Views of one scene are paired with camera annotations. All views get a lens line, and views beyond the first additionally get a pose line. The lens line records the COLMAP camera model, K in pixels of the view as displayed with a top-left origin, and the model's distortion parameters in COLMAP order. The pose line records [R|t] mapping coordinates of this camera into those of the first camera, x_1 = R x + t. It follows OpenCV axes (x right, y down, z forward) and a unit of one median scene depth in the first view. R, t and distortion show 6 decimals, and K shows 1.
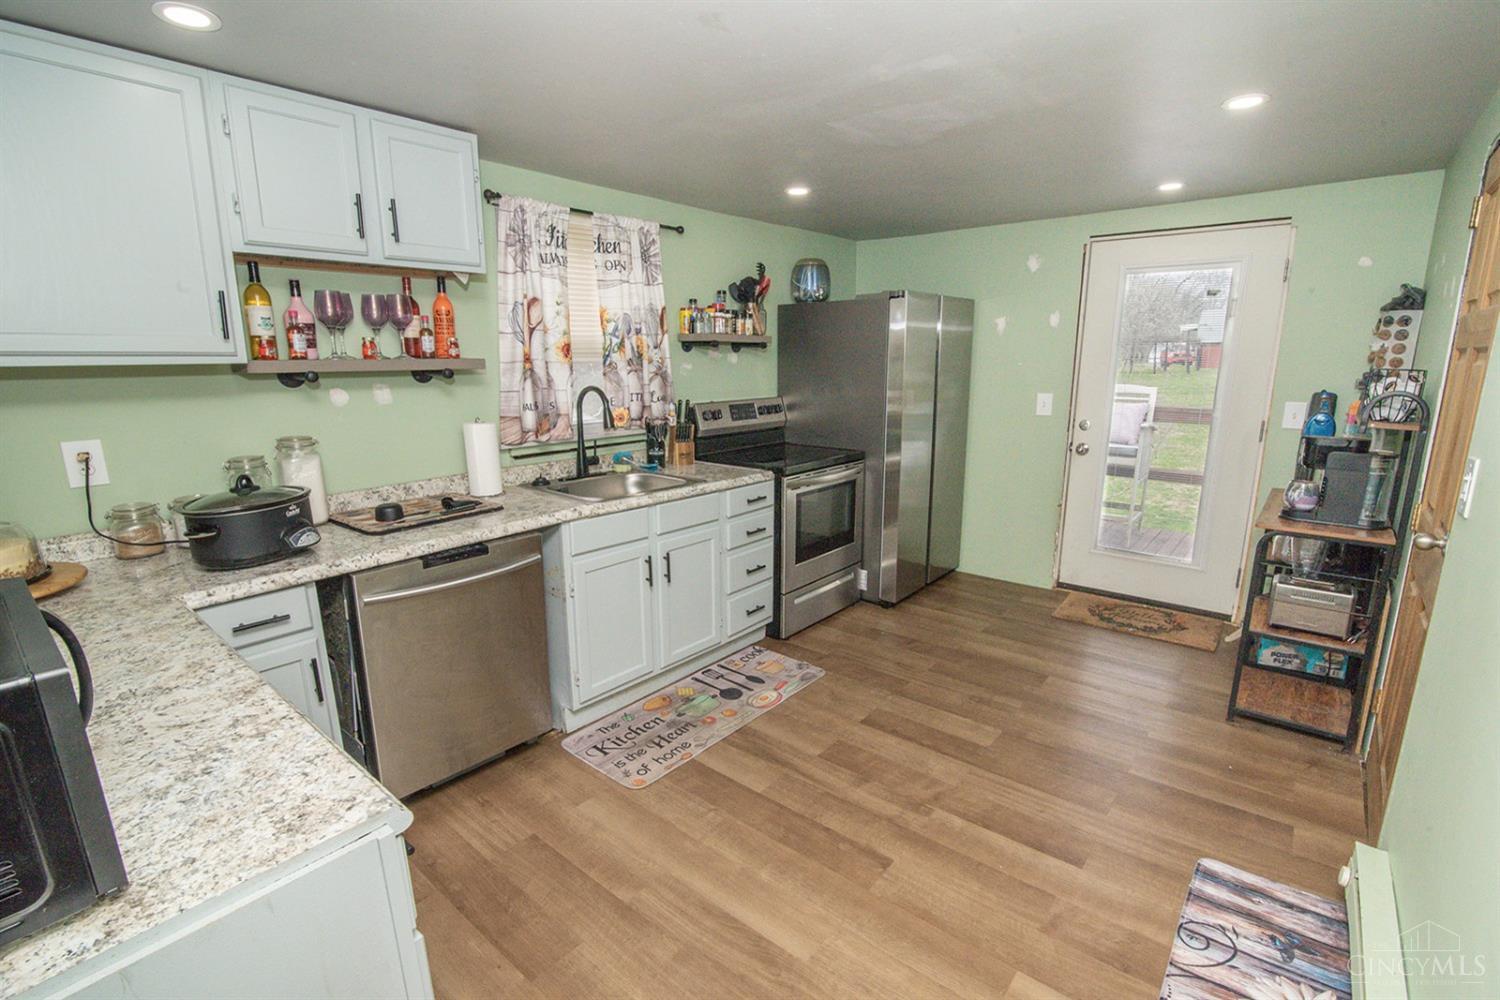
lens RADIAL K [[693.2, 0, 744.1], [0, 693.2, 515.7], [0, 0, 1]] dist [-0.023463, 0.000879]
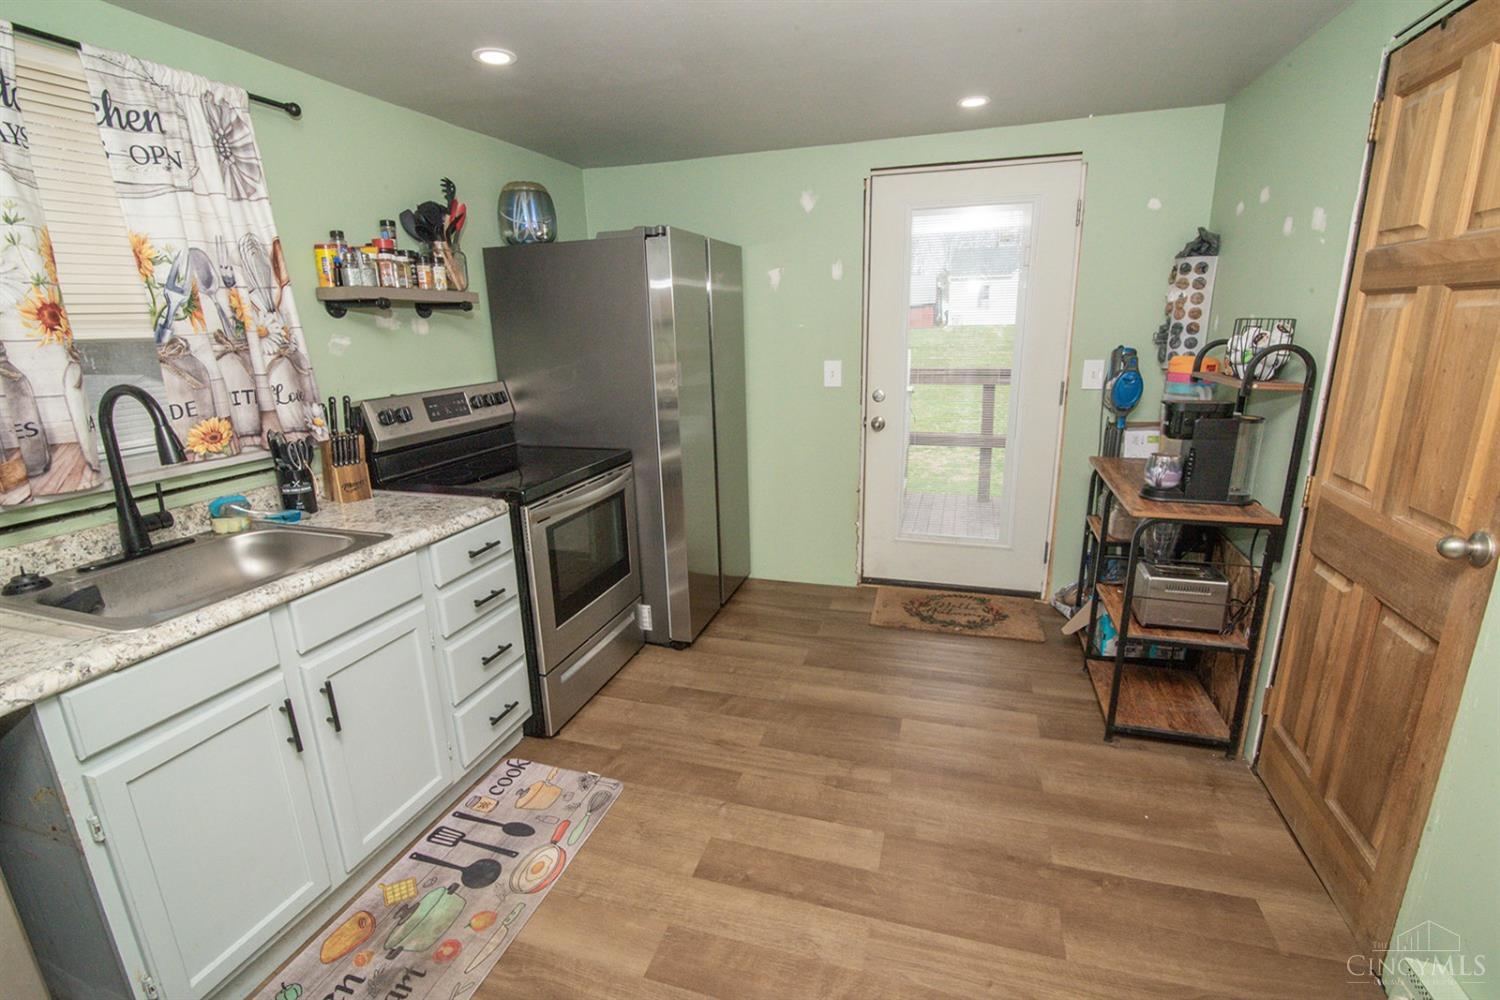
lens RADIAL K [[693.2, 0, 744.1], [0, 693.2, 515.7], [0, 0, 1]] dist [-0.023463, 0.000879]
pose [[0.925119, -0.118463, 0.360722, 0.013005], [0.103806, 0.992797, 0.059816, -0.063325], [-0.365210, -0.017892, 0.930753, 0.309939]]
